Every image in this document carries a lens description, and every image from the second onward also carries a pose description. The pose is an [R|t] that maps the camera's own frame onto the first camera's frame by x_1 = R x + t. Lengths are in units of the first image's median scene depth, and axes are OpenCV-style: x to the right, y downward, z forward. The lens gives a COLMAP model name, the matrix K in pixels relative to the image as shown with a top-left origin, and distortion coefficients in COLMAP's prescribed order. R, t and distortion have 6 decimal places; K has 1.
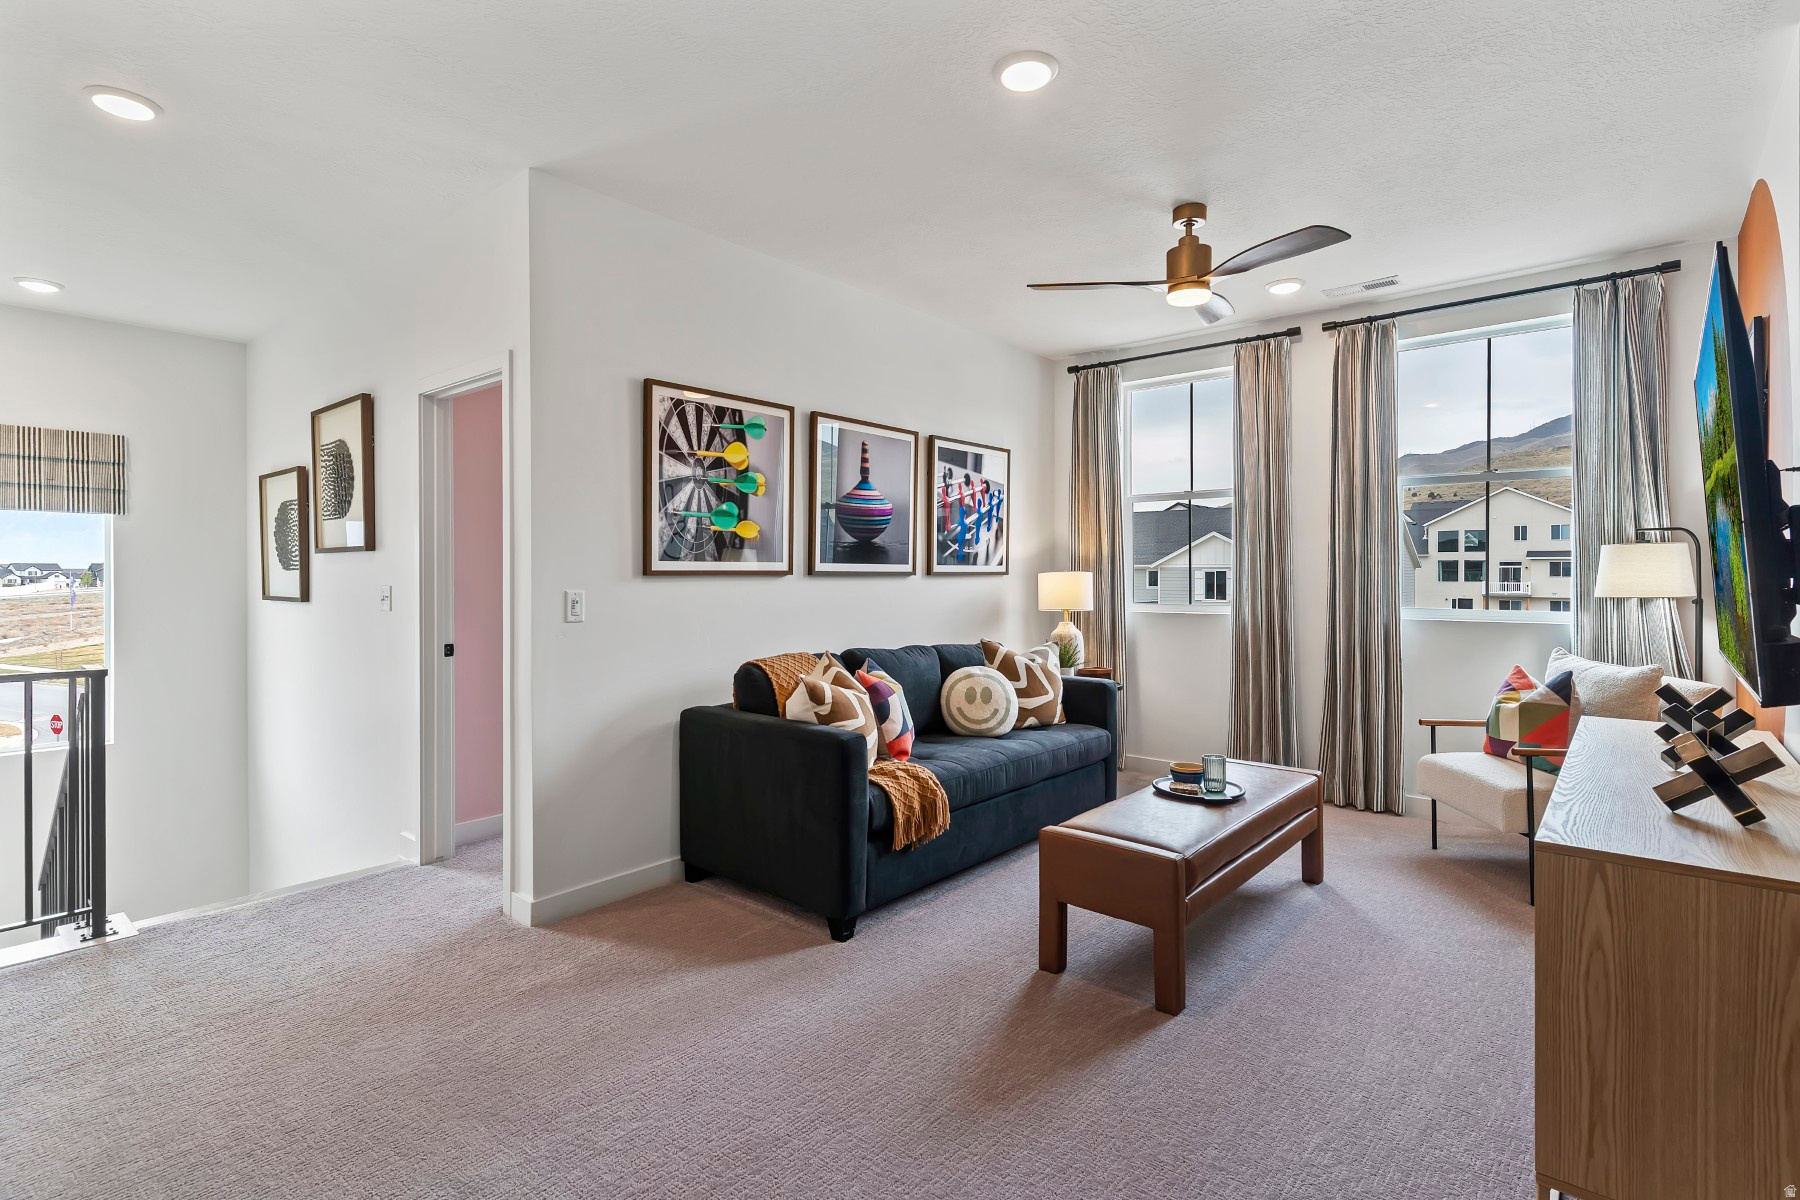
lens RADIAL K [[871.6, 0, 891.7], [0, 871.6, 583.1], [0, 0, 1]] dist [0.001855, 0.000445]
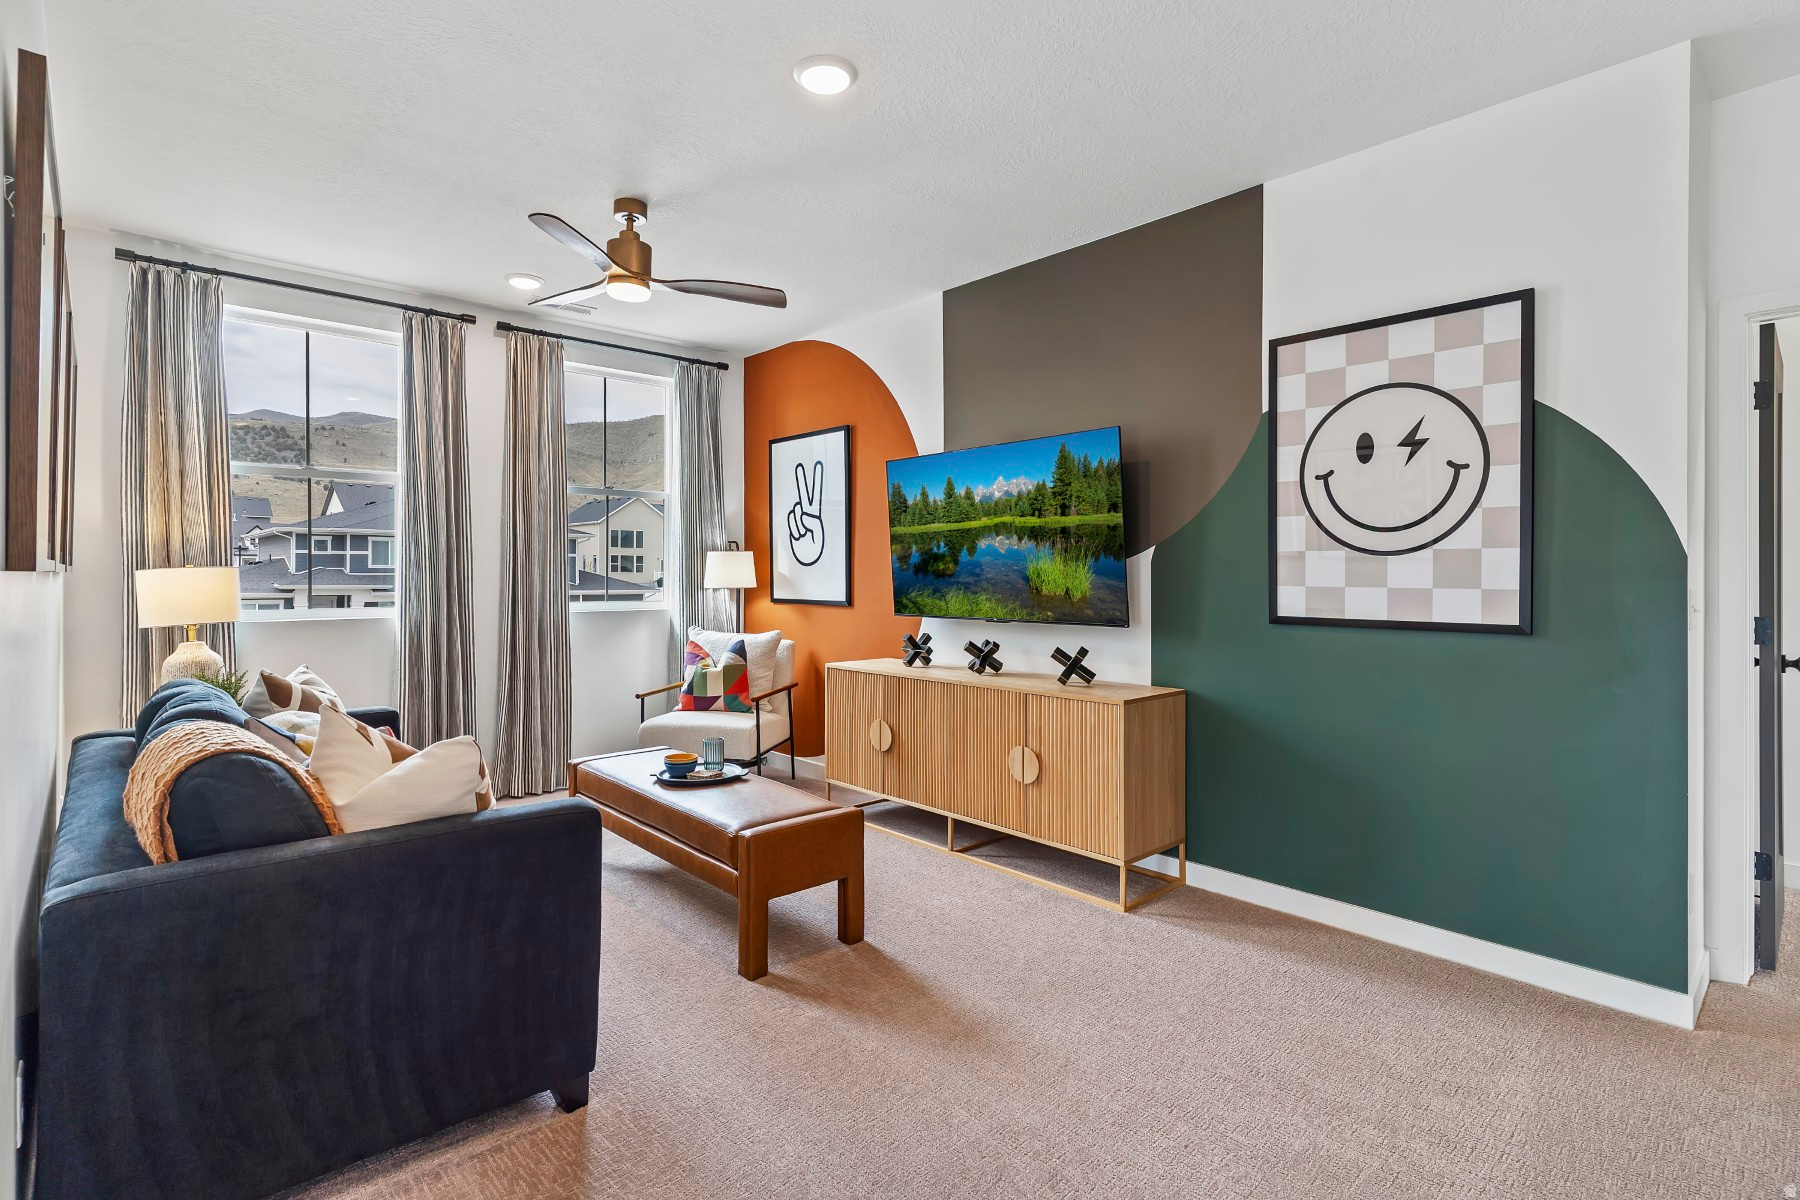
lens RADIAL K [[866.4, 0, 896.4], [0, 866.4, 610.9], [0, 0, 1]] dist [0.001152, -0.000369]
pose [[0.119394, -0.048308, 0.991671, -0.536815], [0.005727, 0.998832, 0.047967, -0.013138], [-0.992830, -0.000047, 0.119532, 0.511364]]
